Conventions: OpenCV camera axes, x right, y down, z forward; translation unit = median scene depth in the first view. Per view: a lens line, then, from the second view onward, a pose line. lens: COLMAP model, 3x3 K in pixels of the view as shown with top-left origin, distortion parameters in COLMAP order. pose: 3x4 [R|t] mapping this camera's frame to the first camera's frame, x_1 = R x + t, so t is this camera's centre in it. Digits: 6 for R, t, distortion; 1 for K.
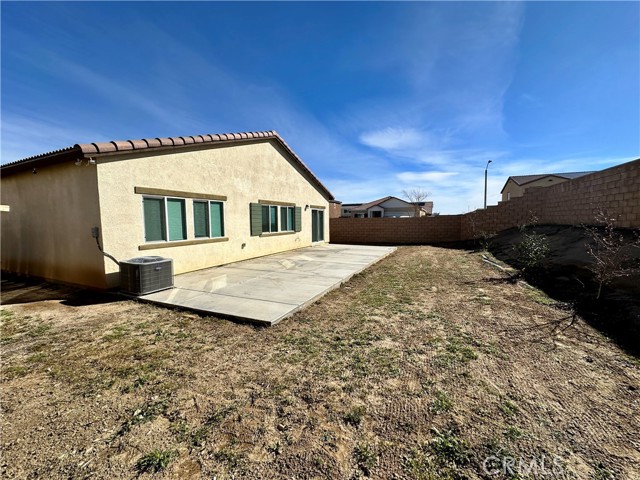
lens RADIAL K [[257.1, 0, 320.4], [0, 257.1, 240.2], [0, 0, 1]] dist [-0.001158, 0.000950]
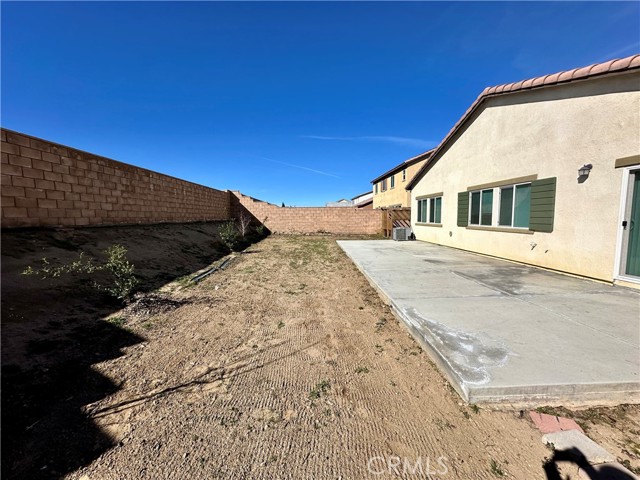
lens RADIAL K [[257.1, 0, 319.7], [0, 257.1, 239.5], [0, 0, 1]] dist [-0.001158, 0.000950]
pose [[-0.892258, 0.061004, -0.447385, 0.627203], [-0.015066, 0.986257, 0.164531, -0.115422], [0.451274, 0.153545, -0.879077, 1.568407]]
